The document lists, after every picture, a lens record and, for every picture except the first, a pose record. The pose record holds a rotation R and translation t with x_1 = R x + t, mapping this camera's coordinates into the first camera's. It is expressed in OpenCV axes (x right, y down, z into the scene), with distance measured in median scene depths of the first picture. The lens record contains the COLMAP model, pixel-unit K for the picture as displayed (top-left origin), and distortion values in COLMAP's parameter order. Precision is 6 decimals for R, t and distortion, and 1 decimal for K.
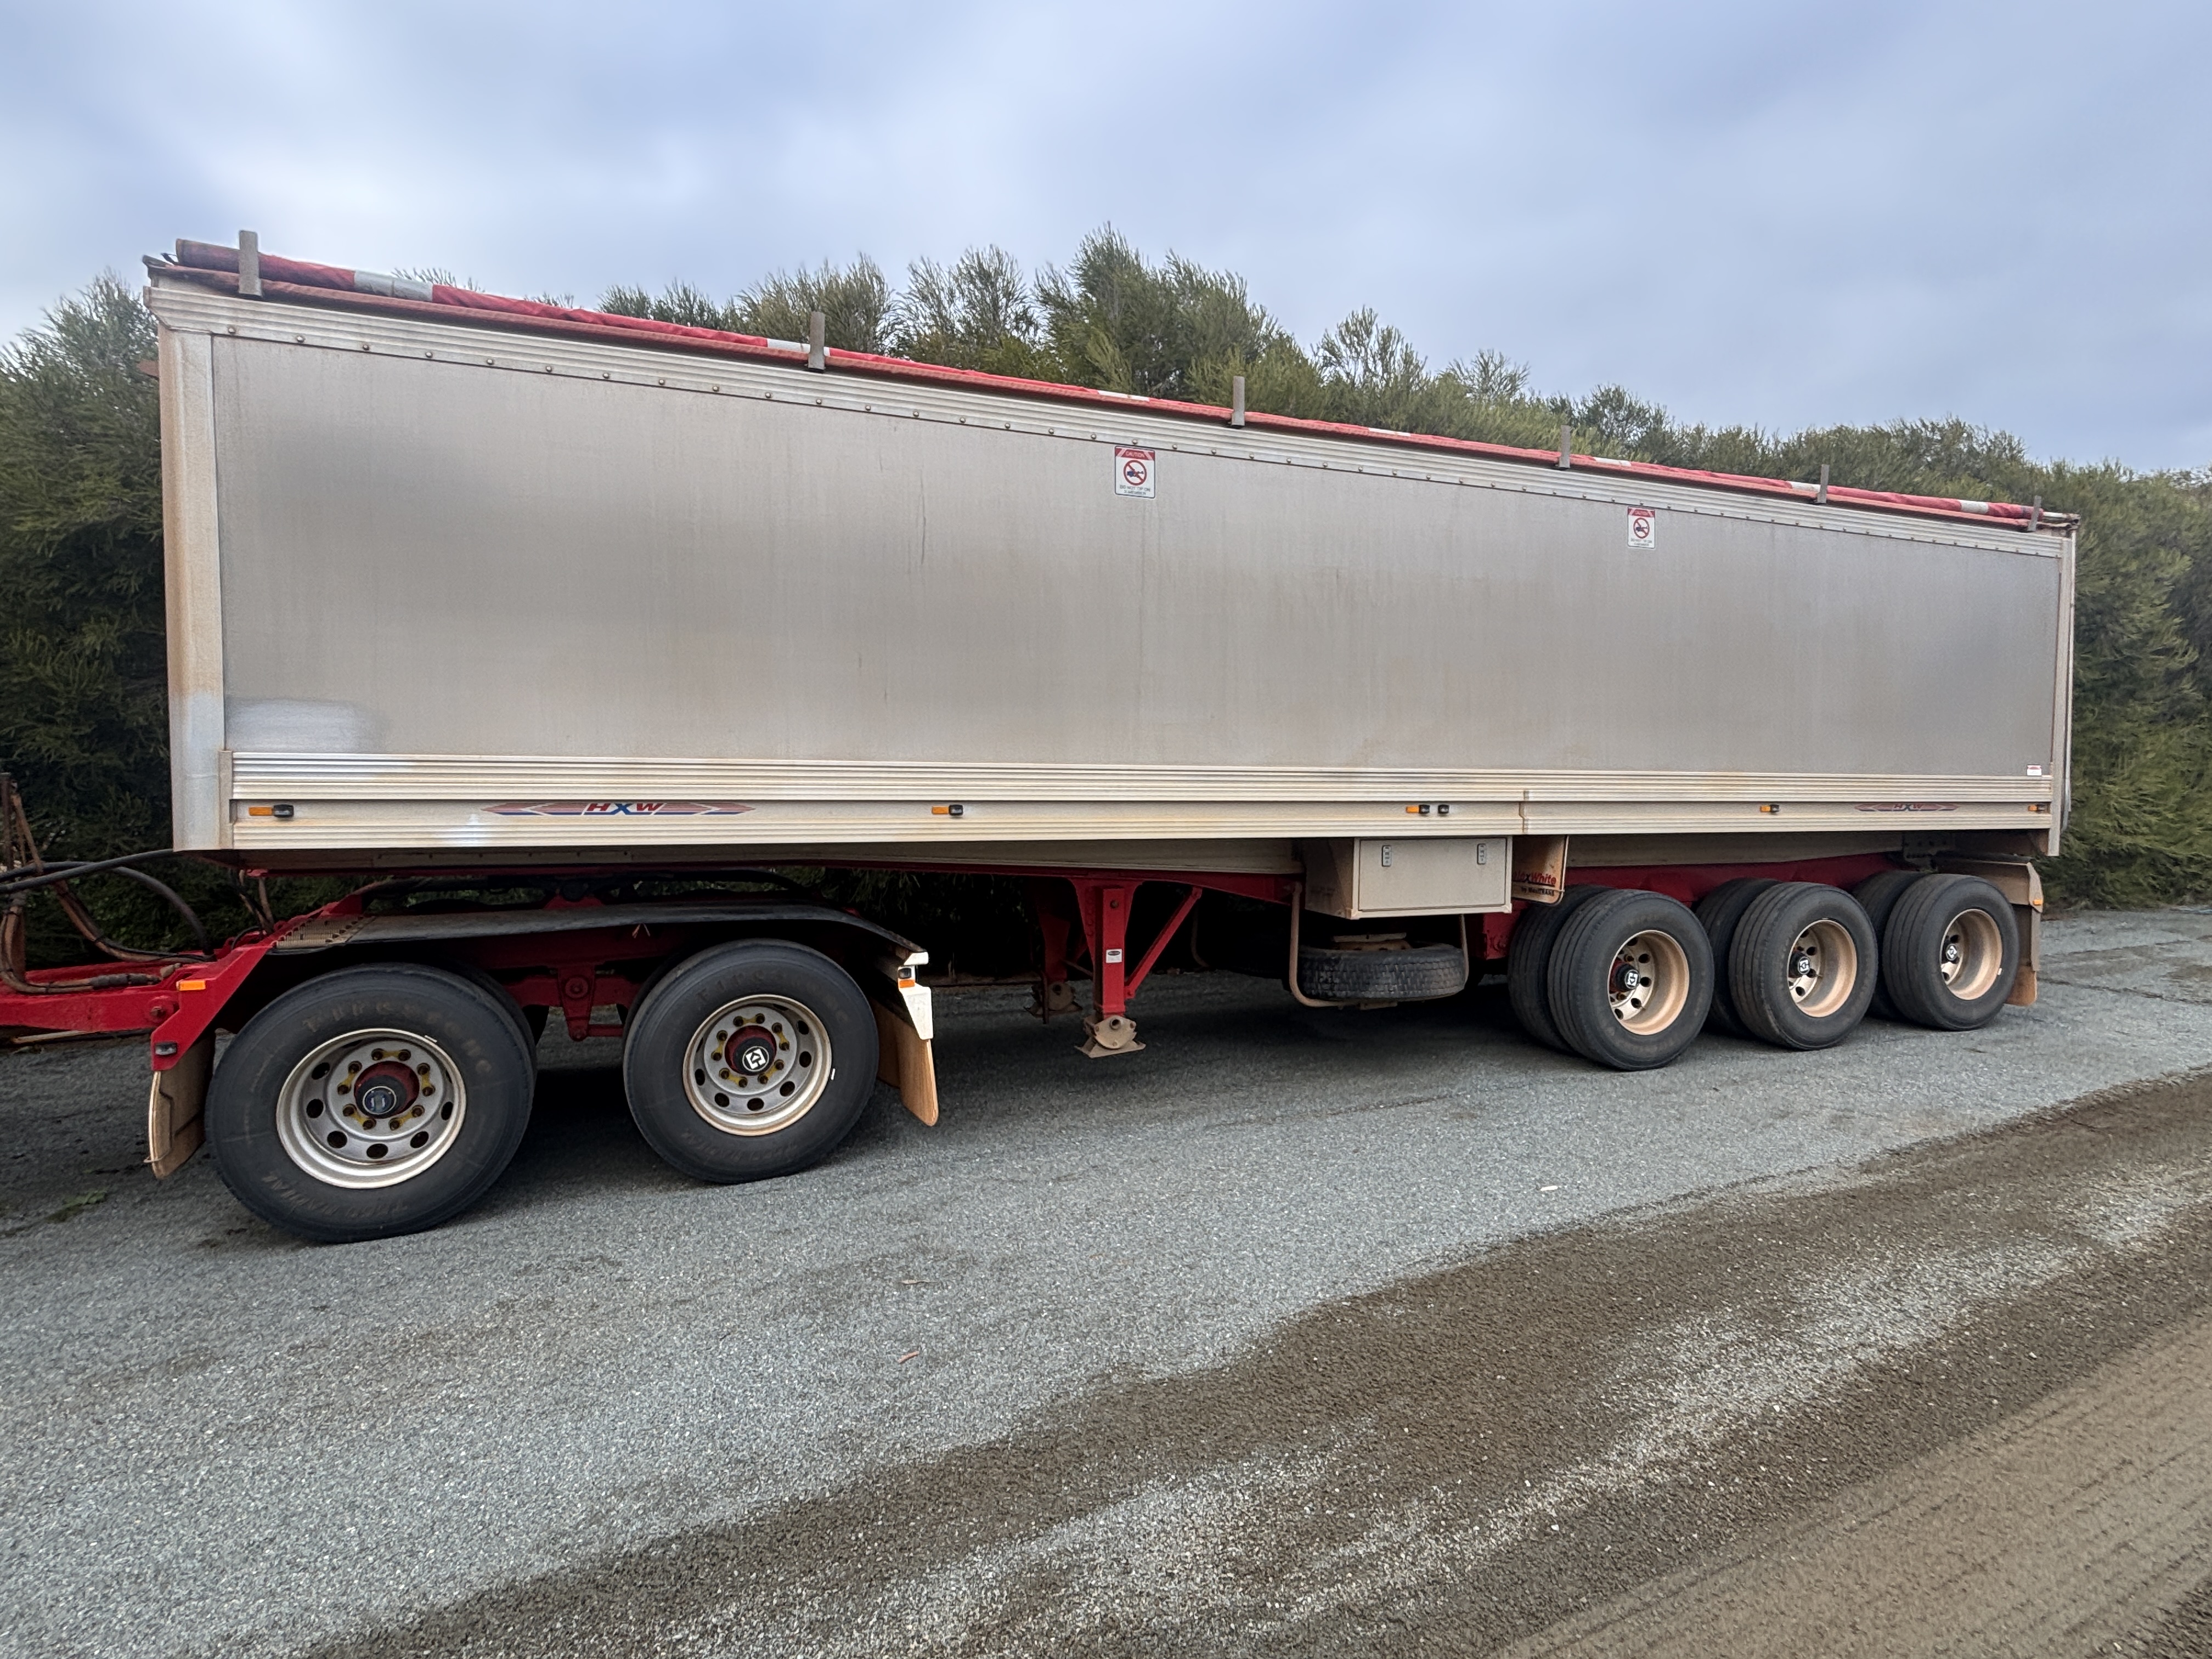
lens RADIAL K [[1109.7, 0, 1104.2], [0, 1109.7, 824.5], [0, 0, 1]] dist [0.000901, -0.000813]
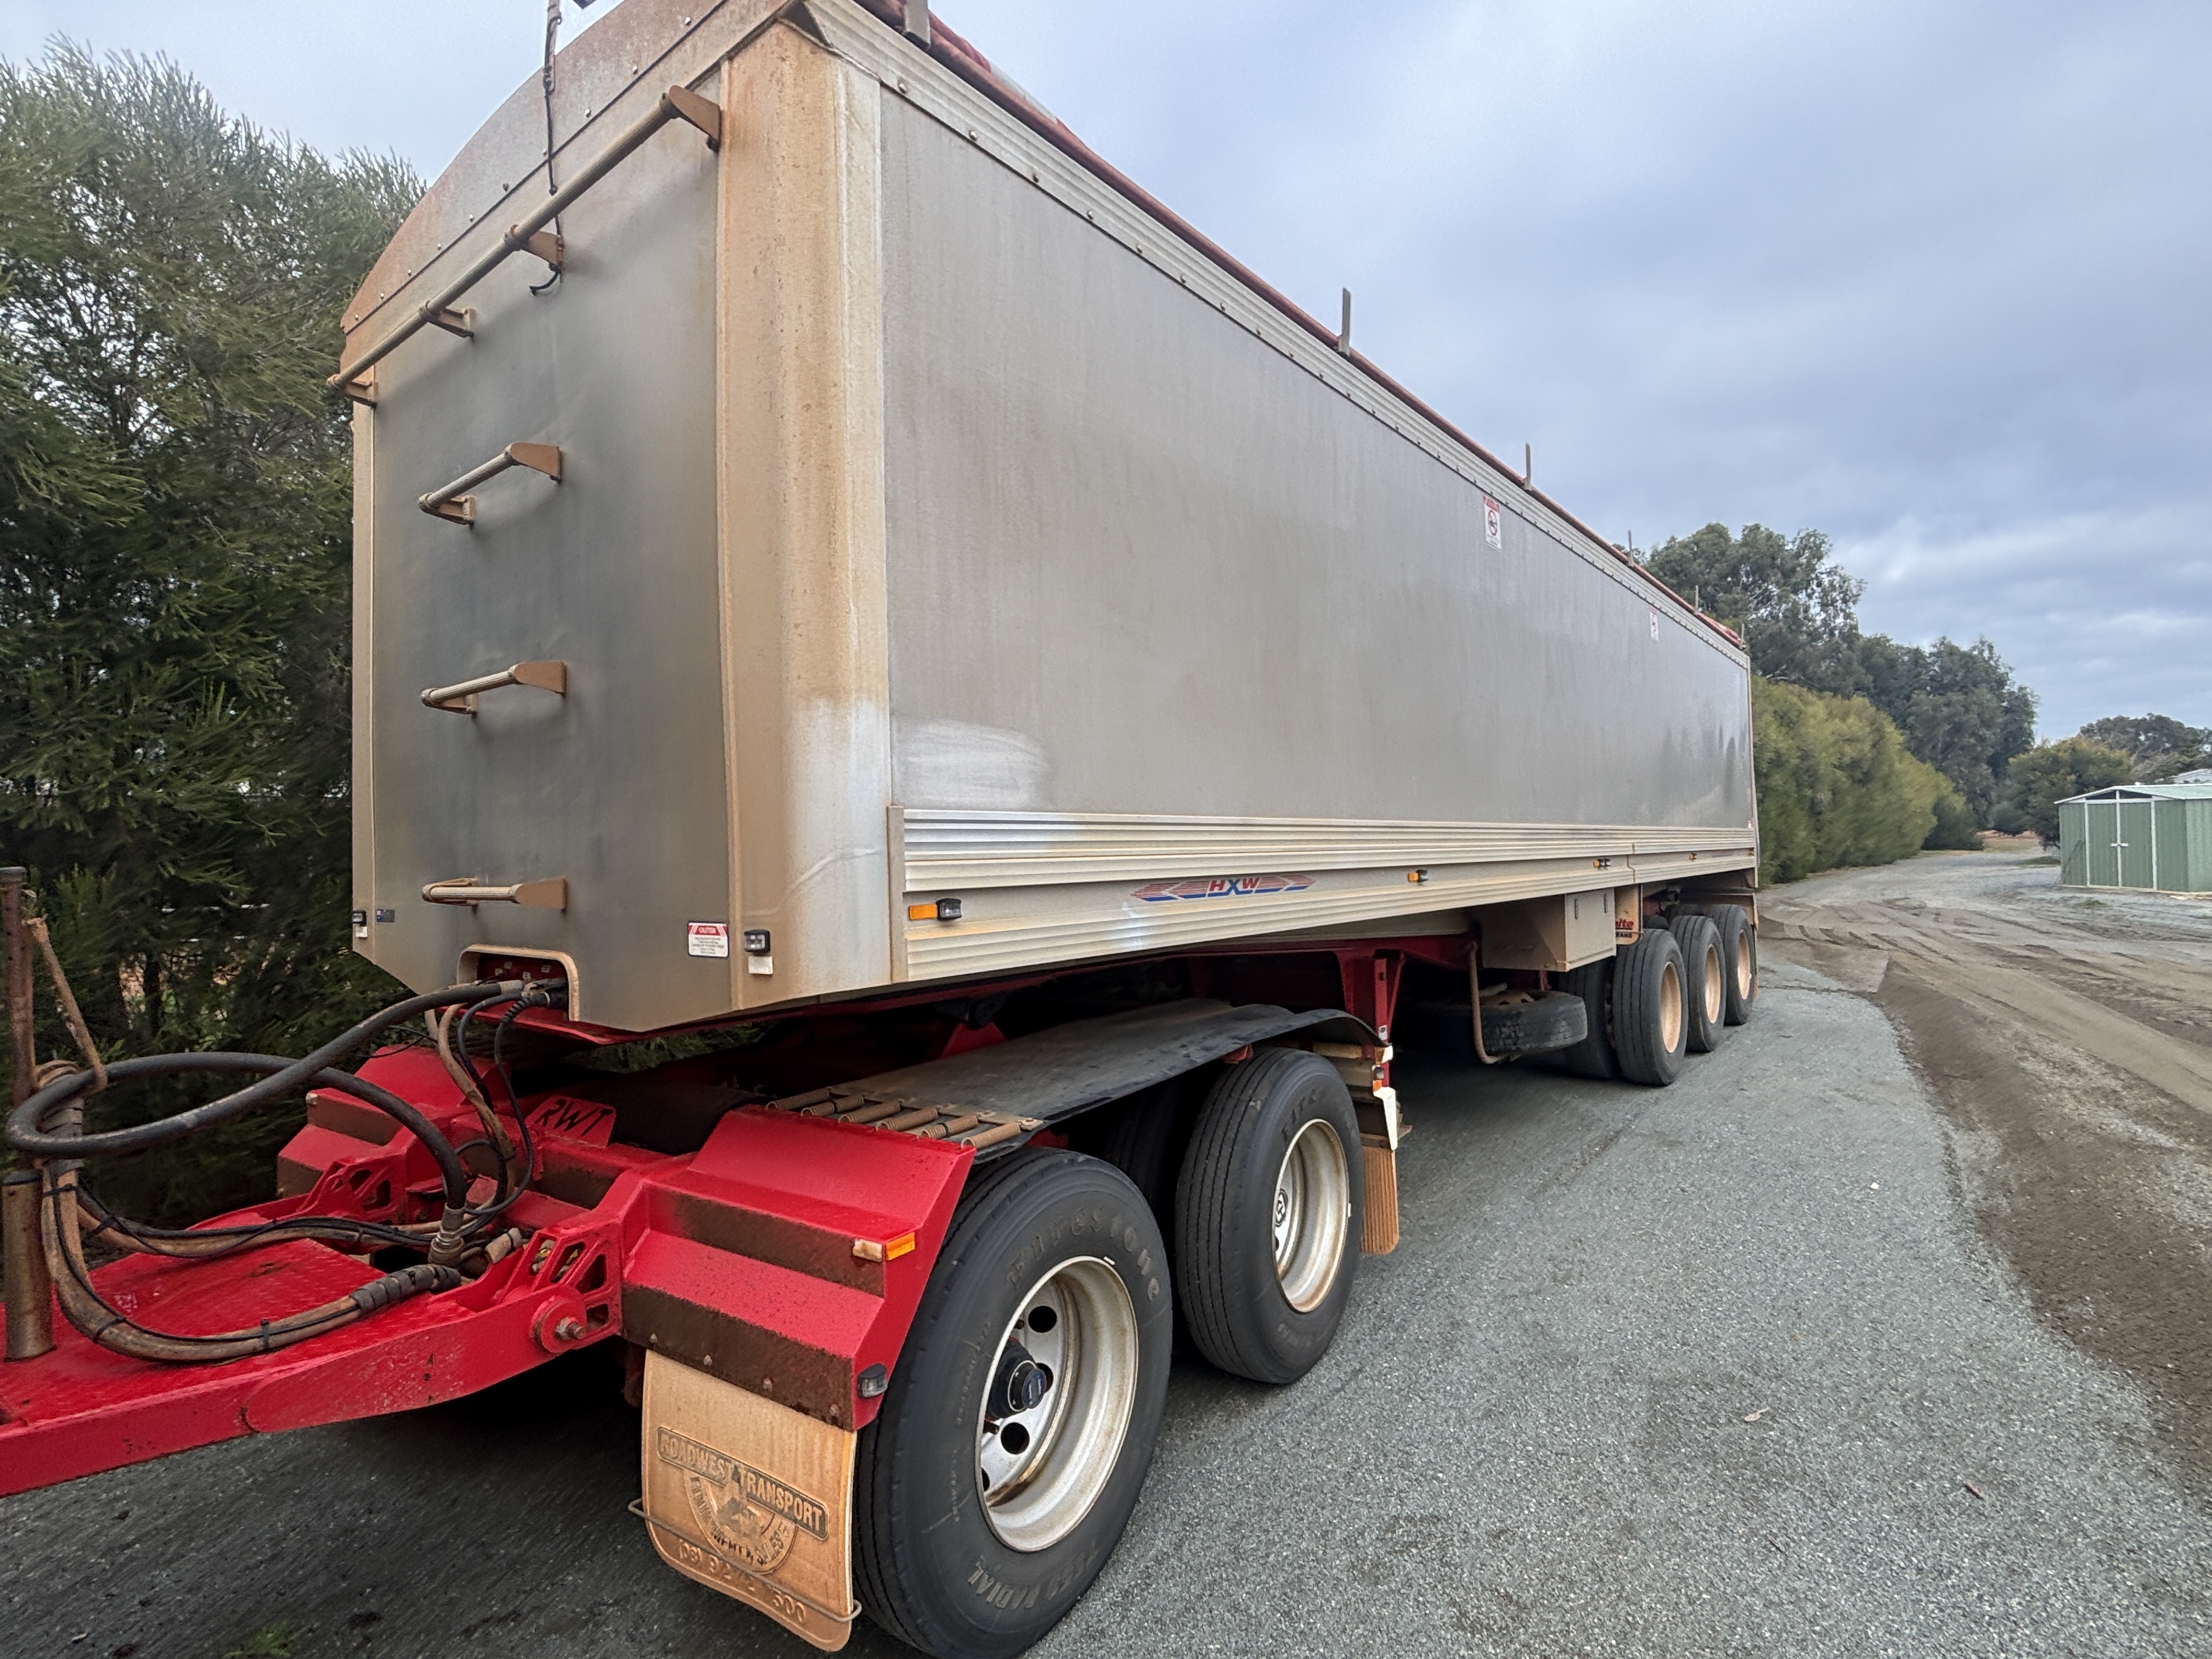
lens RADIAL K [[1115.6, 0, 1114.1], [0, 1115.6, 825.0], [0, 0, 1]] dist [-0.001135, 0.000901]
pose [[0.855040, -0.013632, 0.518384, -0.675535], [0.050053, 0.997156, -0.056338, -0.013365], [-0.516141, 0.074117, 0.853290, 0.318059]]
